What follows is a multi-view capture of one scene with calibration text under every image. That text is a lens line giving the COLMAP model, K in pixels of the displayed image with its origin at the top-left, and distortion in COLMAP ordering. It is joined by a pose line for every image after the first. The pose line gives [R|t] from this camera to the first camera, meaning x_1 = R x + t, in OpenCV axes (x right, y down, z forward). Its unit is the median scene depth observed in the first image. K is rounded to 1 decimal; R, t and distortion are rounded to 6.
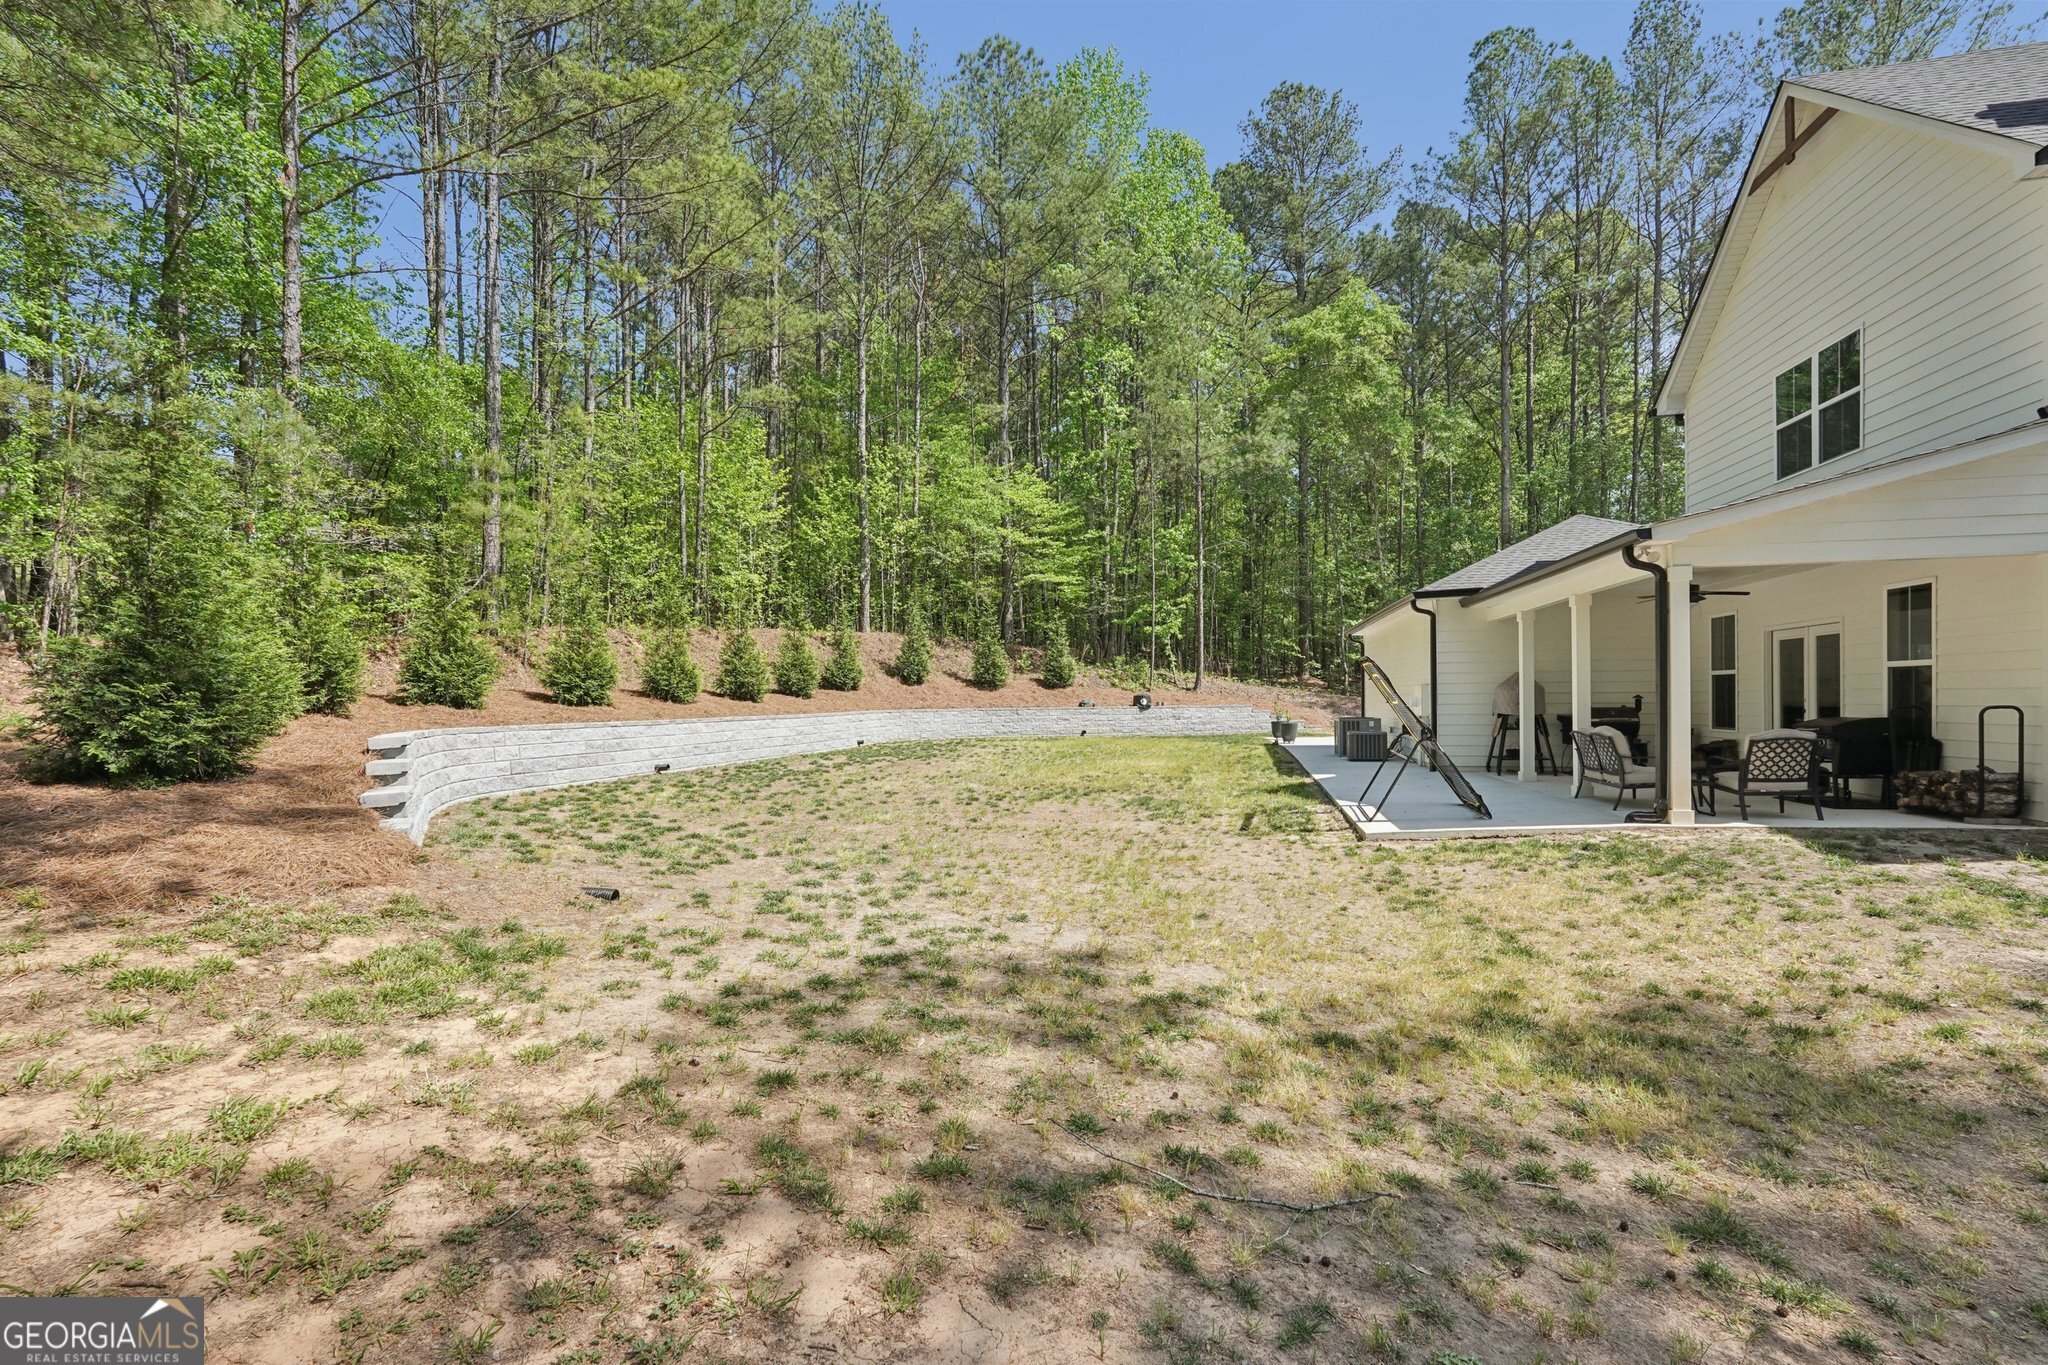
lens RADIAL K [[915.0, 0, 1026.7], [0, 915.0, 710.4], [0, 0, 1]] dist [-0.019476, 0.011267]
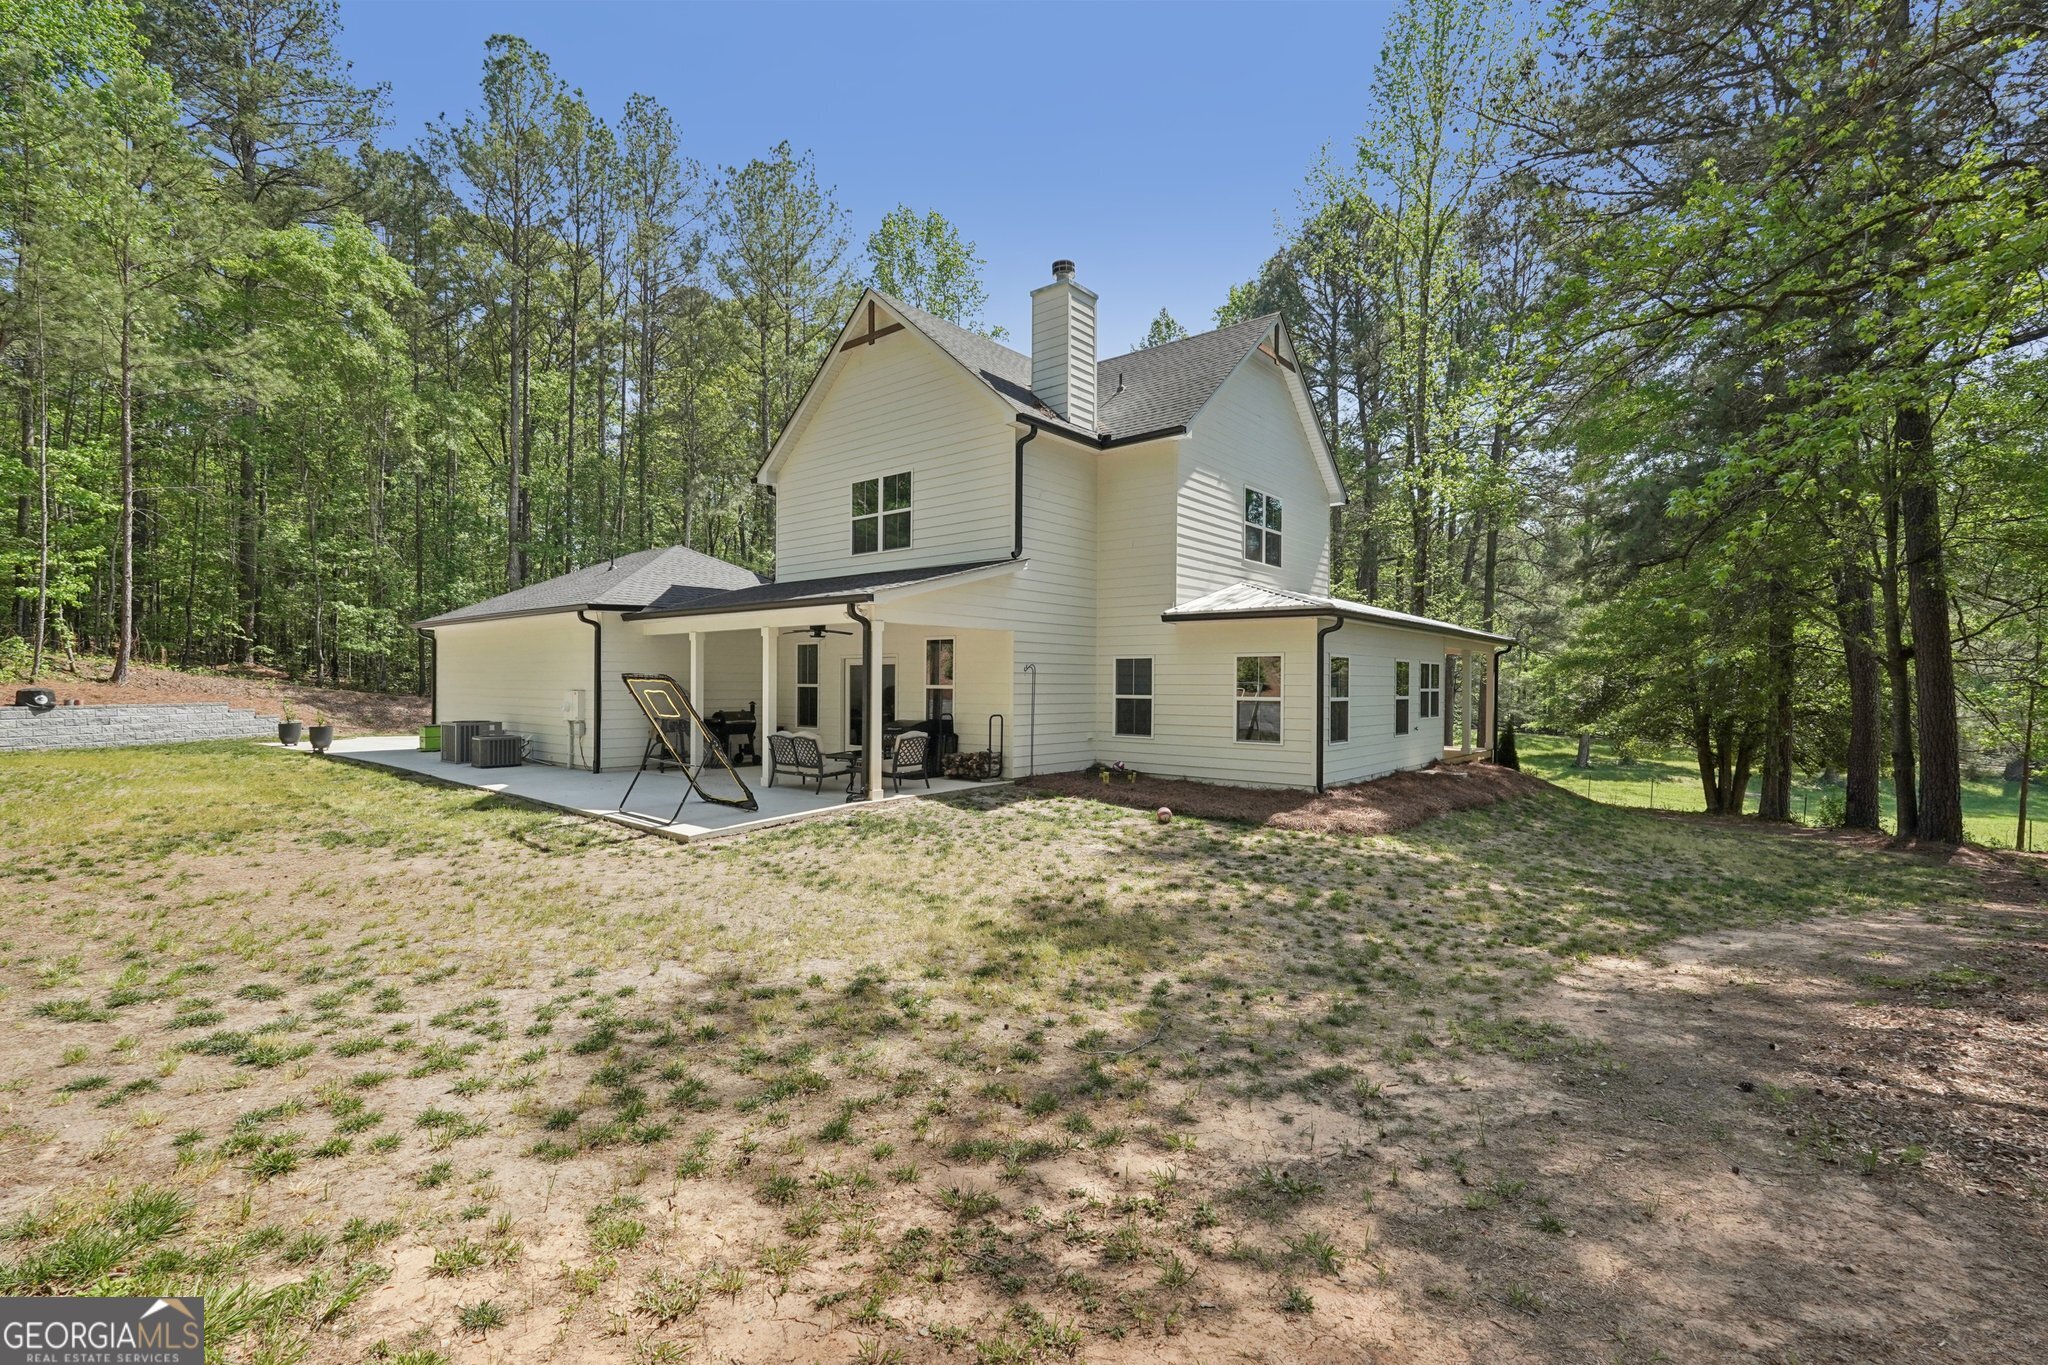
lens RADIAL K [[906.4, 0, 1018.3], [0, 906.4, 690.5], [0, 0, 1]] dist [-0.001905, 0.000509]
pose [[0.464286, 0.005602, 0.885668, -0.792338], [0.001009, 0.999976, -0.006854, -0.066597], [-0.885685, 0.004076, 0.464269, 0.238533]]
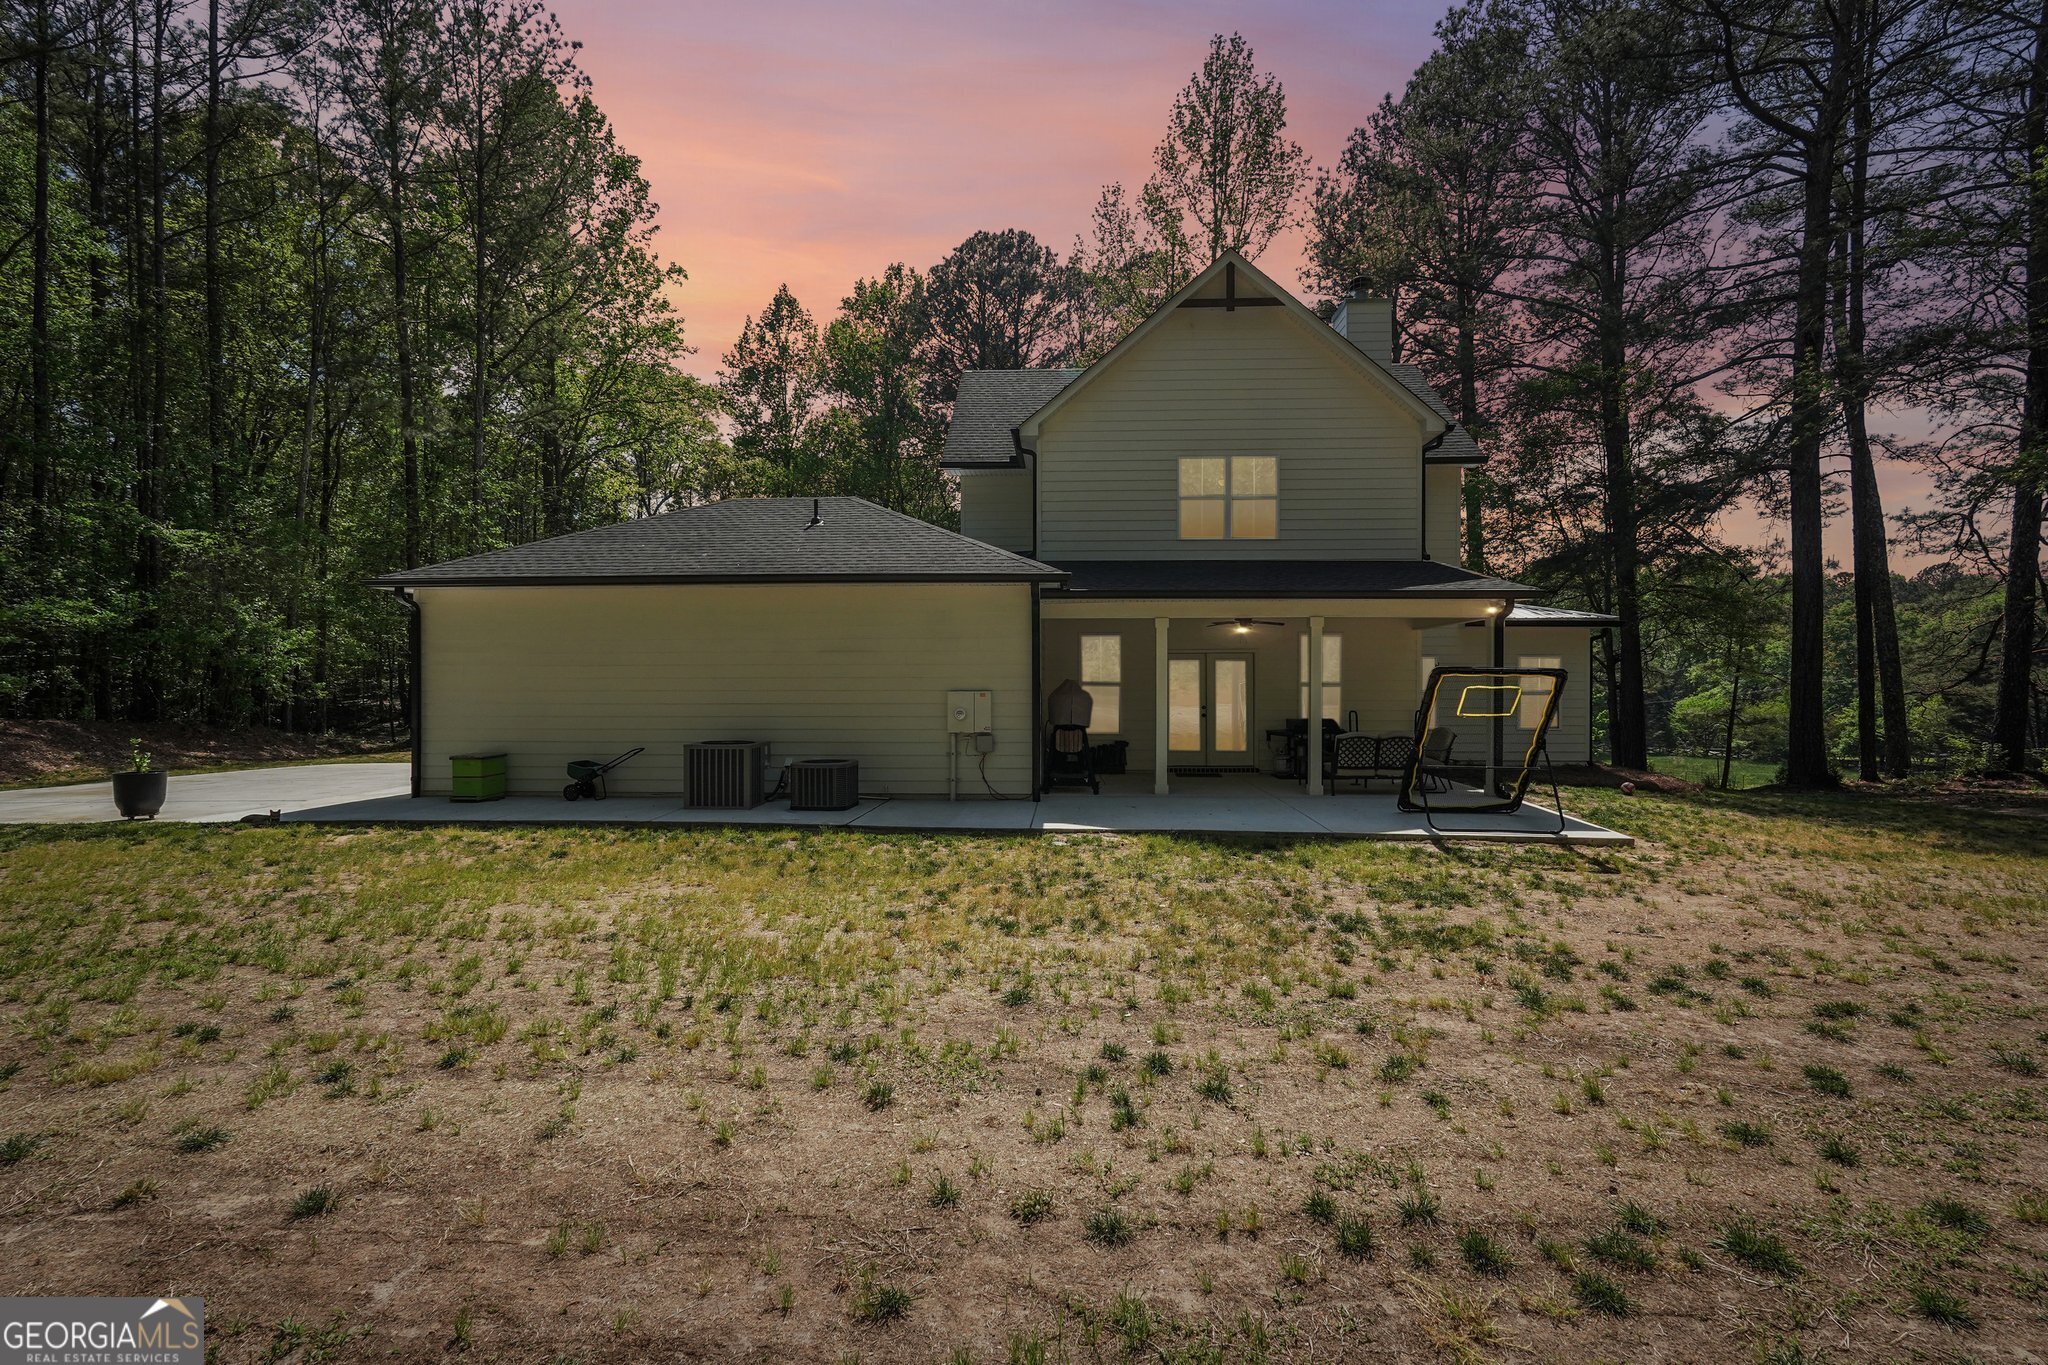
lens RADIAL K [[906.4, 0, 1018.3], [0, 906.4, 690.5], [0, 0, 1]] dist [-0.001905, 0.000509]
pose [[-0.166623, 0.005406, 0.986006, -0.979488], [0.015342, 0.999878, -0.002889, -0.086090], [-0.985901, 0.014646, -0.166686, 3.485473]]
